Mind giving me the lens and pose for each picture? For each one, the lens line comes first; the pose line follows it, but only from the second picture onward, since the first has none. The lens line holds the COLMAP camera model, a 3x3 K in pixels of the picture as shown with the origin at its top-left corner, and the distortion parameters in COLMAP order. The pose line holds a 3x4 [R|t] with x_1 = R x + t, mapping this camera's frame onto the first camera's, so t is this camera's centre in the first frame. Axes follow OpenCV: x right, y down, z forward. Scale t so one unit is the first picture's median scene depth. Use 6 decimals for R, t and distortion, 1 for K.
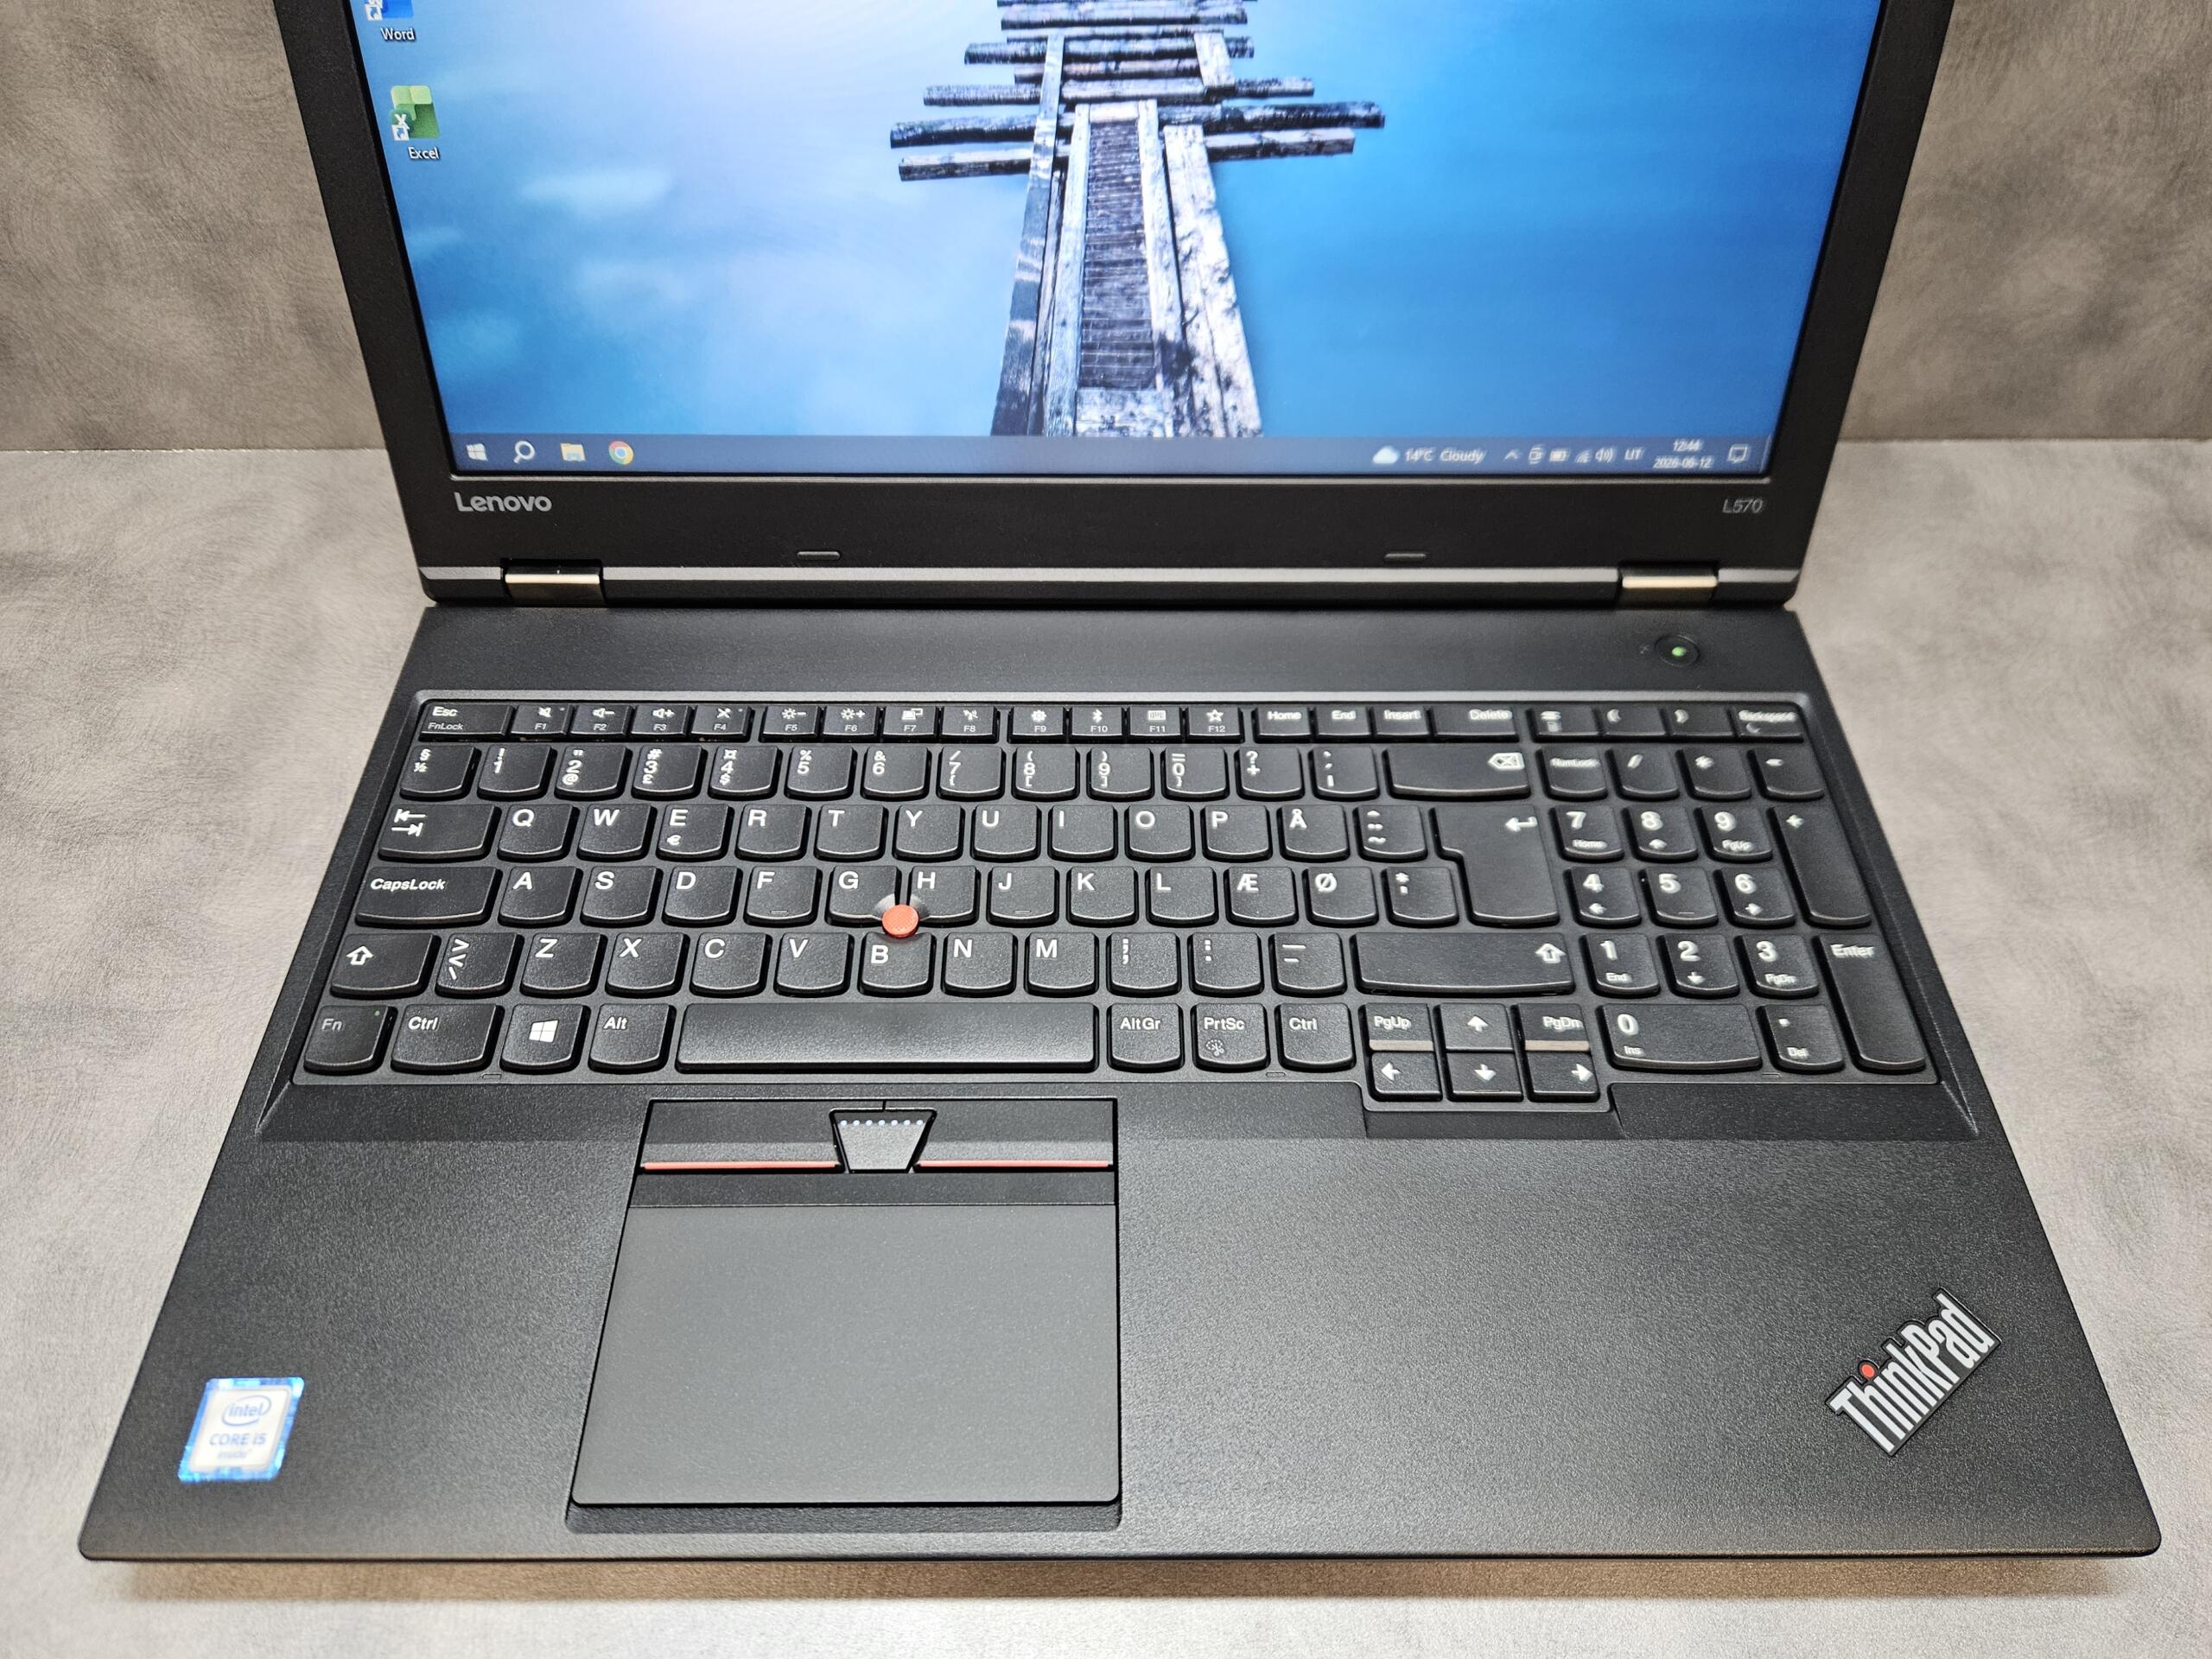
lens RADIAL K [[1509.8, 0, 1106.0], [0, 1509.8, 829.5], [0, 0, 1]] dist [0.043537, -0.054512]
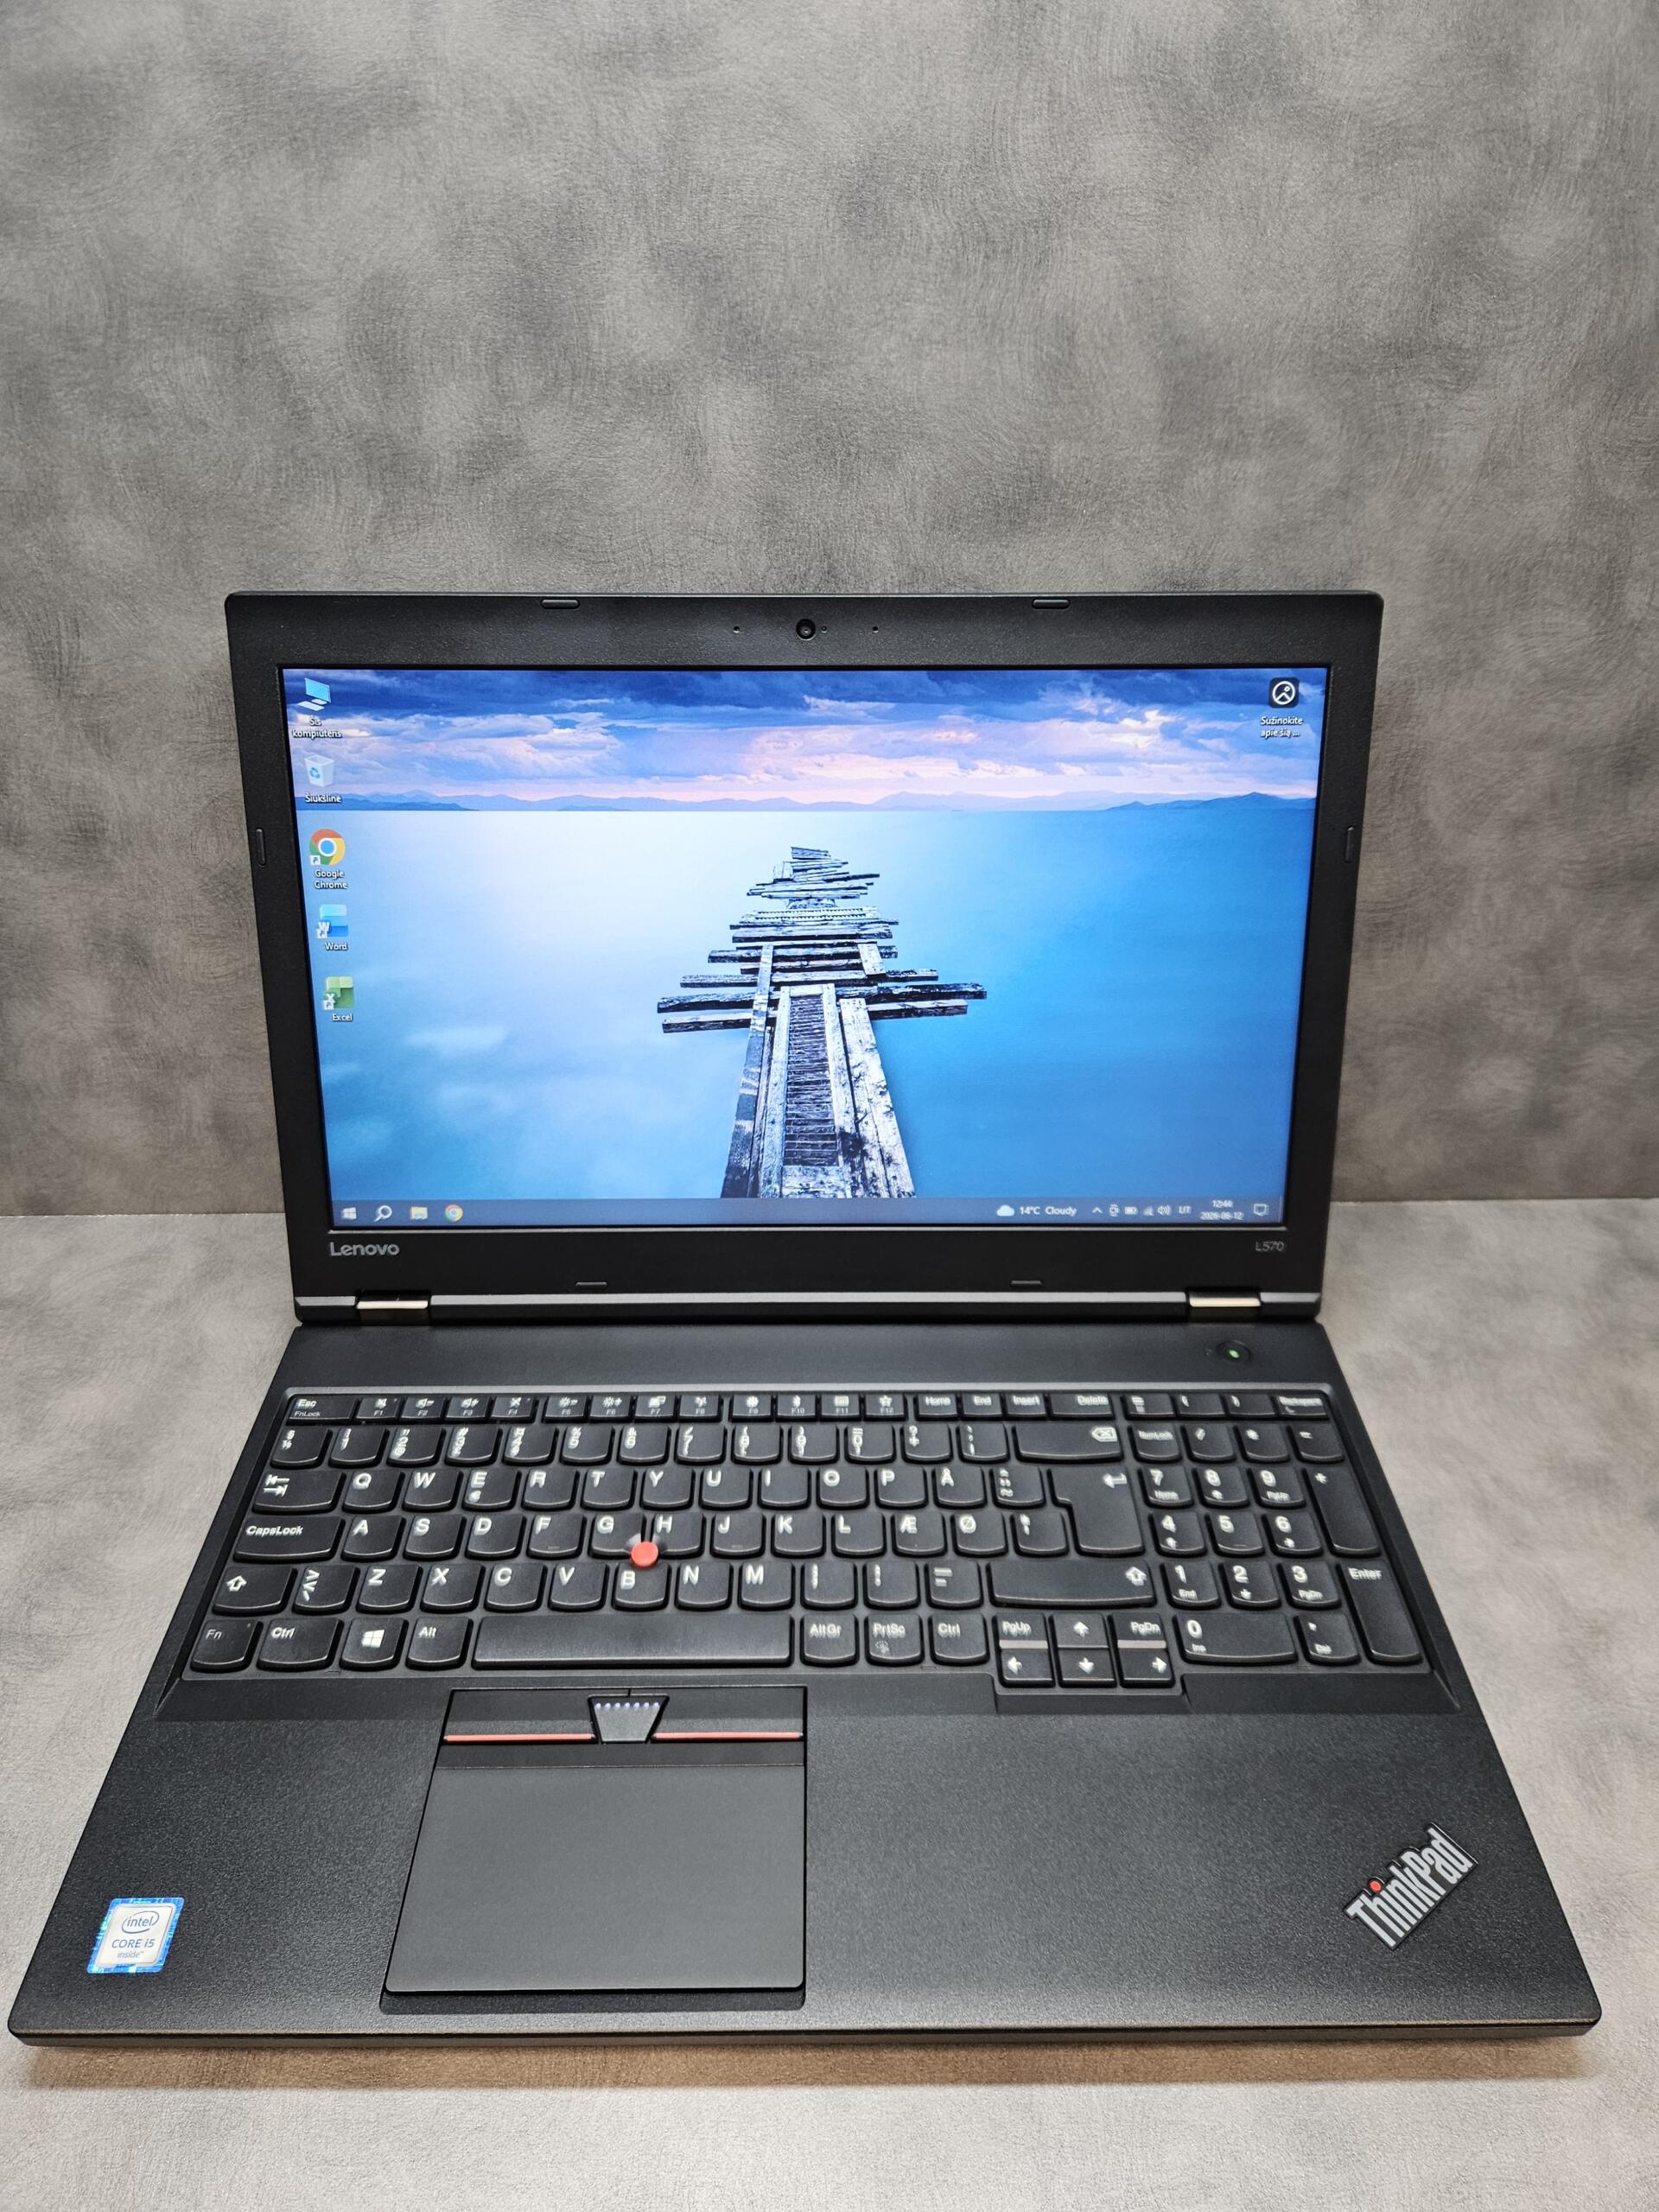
lens RADIAL K [[1509.8, 0, 829.5], [0, 1509.8, 1106.0], [0, 0, 1]] dist [0.043537, -0.054512]
pose [[0.999981, -0.005911, -0.001642, 0.026749], [0.005102, 0.949940, -0.312391, 0.092906], [0.003407, 0.312377, 0.949952, -0.341794]]
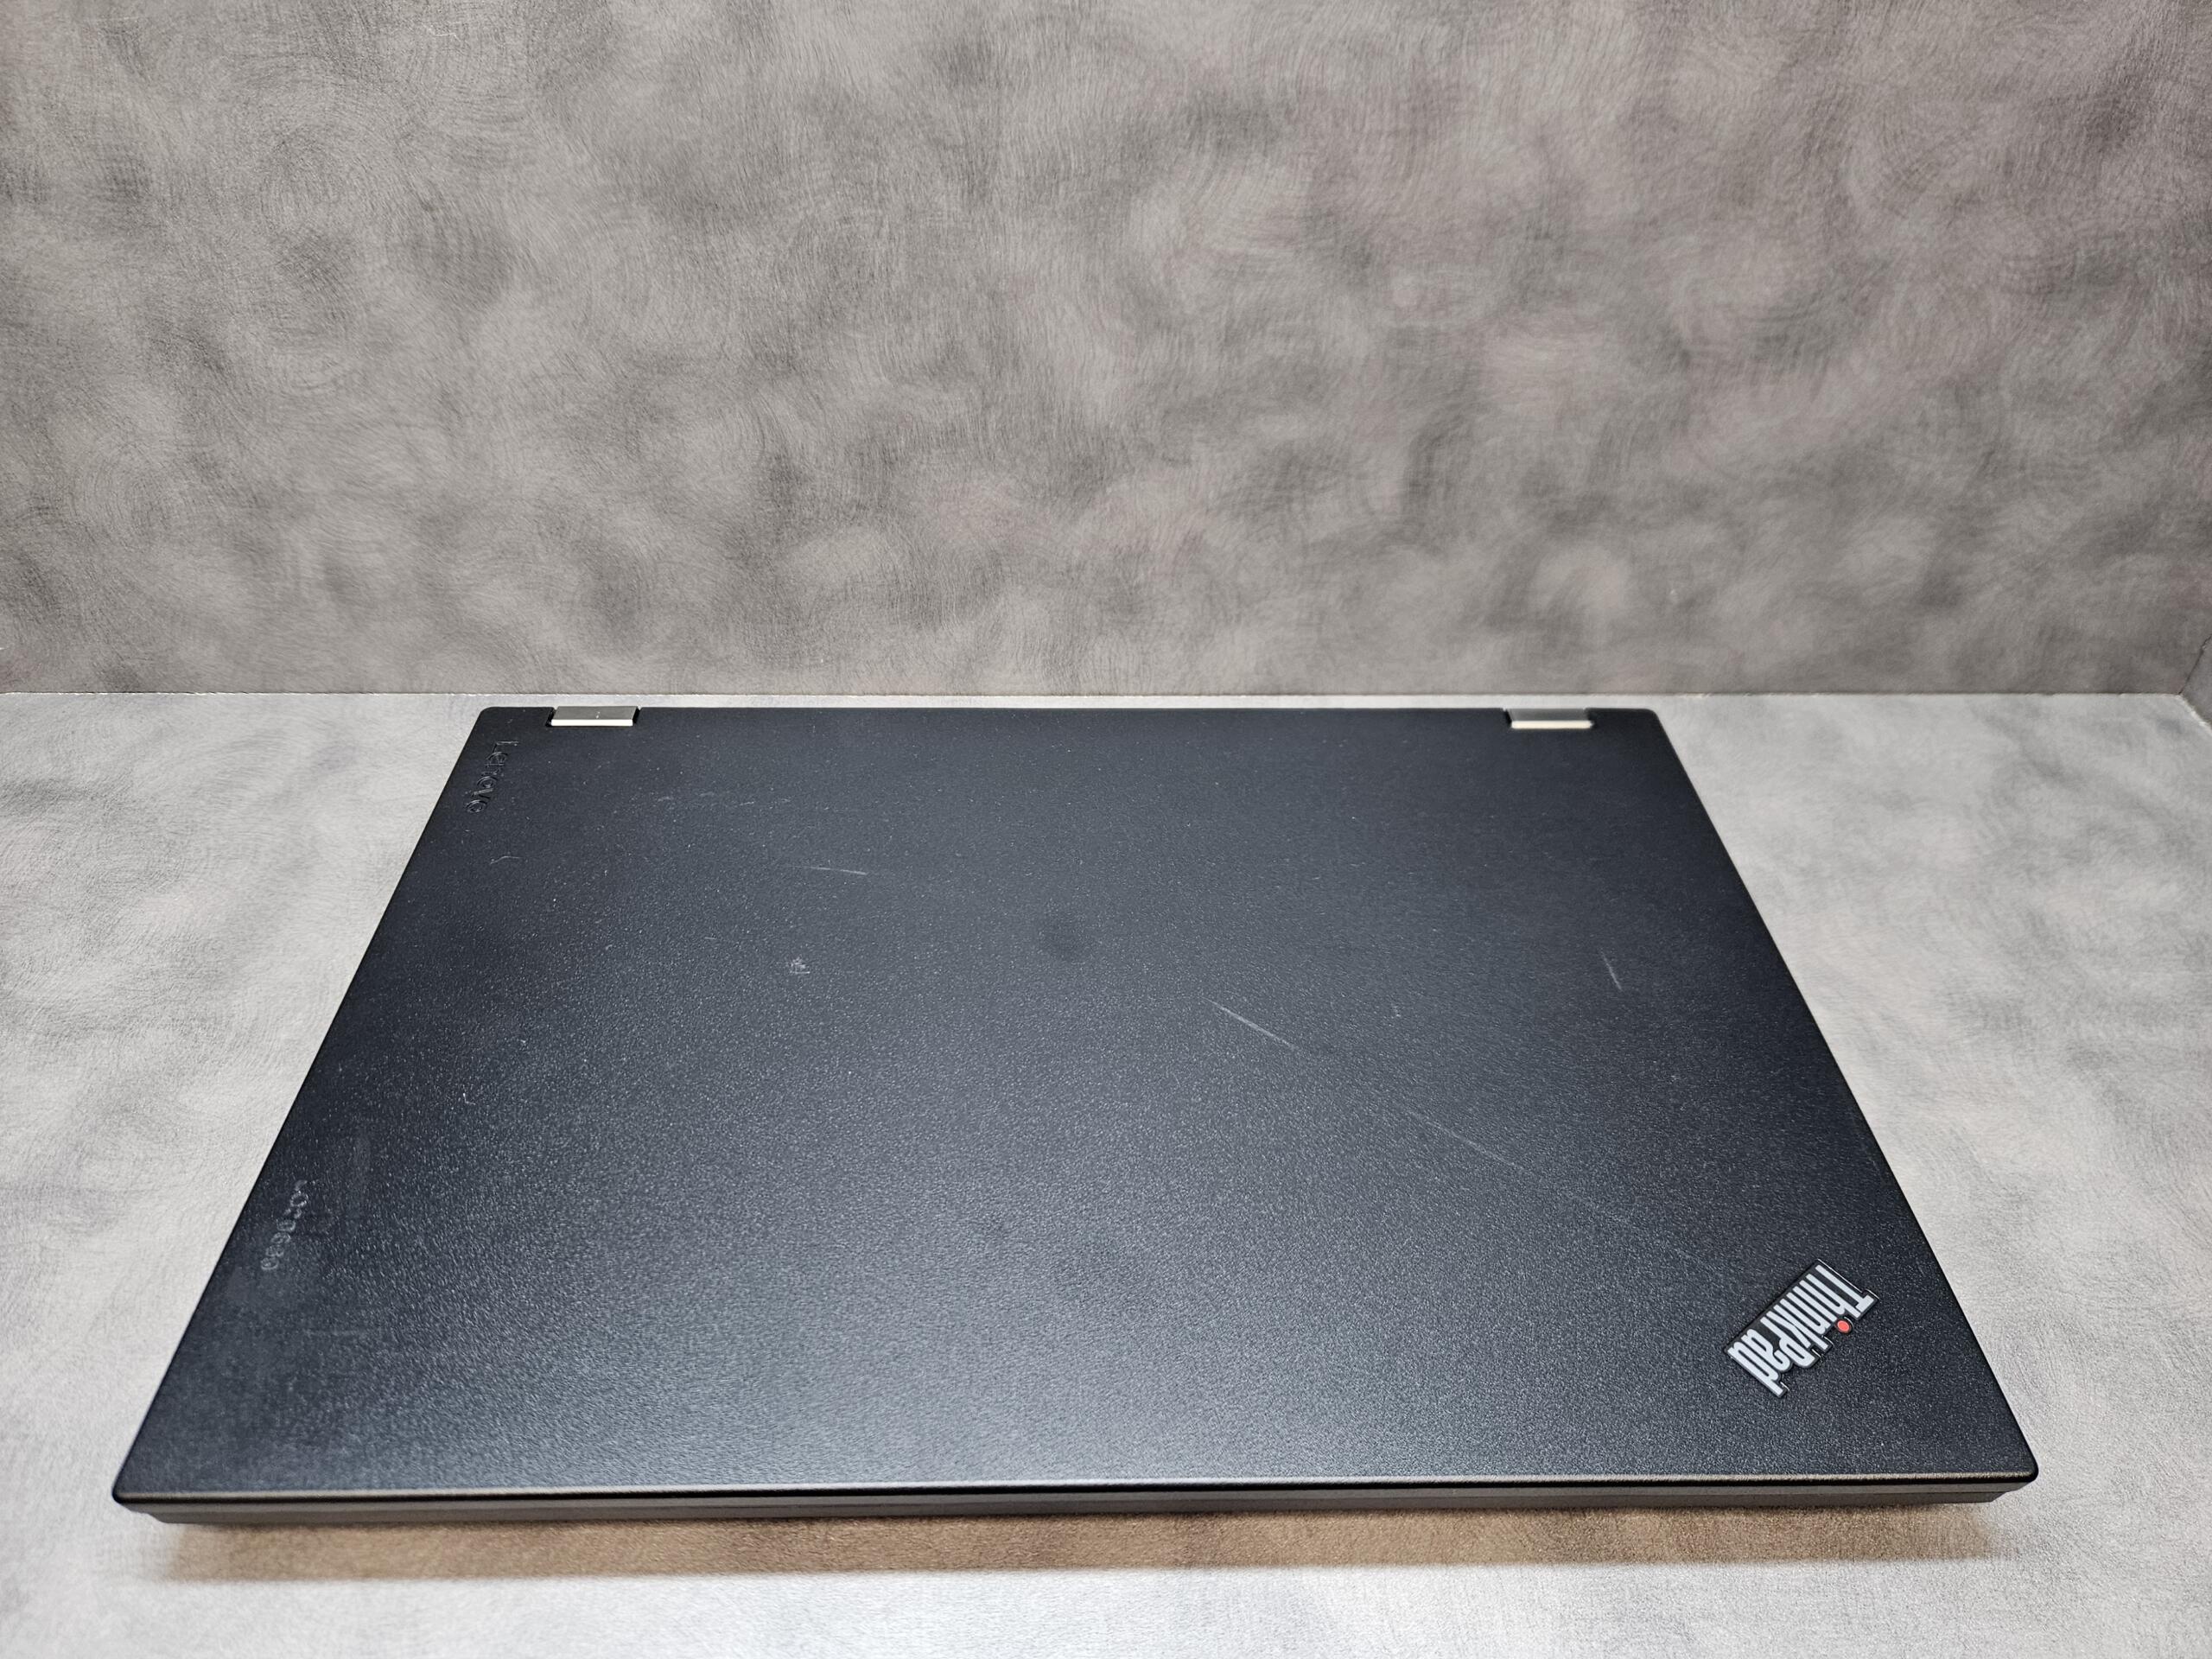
lens RADIAL K [[1508.9, 0, 1092.2], [0, 1508.9, 827.8], [0, 0, 1]] dist [0.038328, -0.043267]
pose [[0.999939, 0.004523, 0.010067, 0.022448], [-0.002415, 0.979740, -0.200258, 0.077186], [-0.010769, 0.200222, 0.979691, -0.067365]]
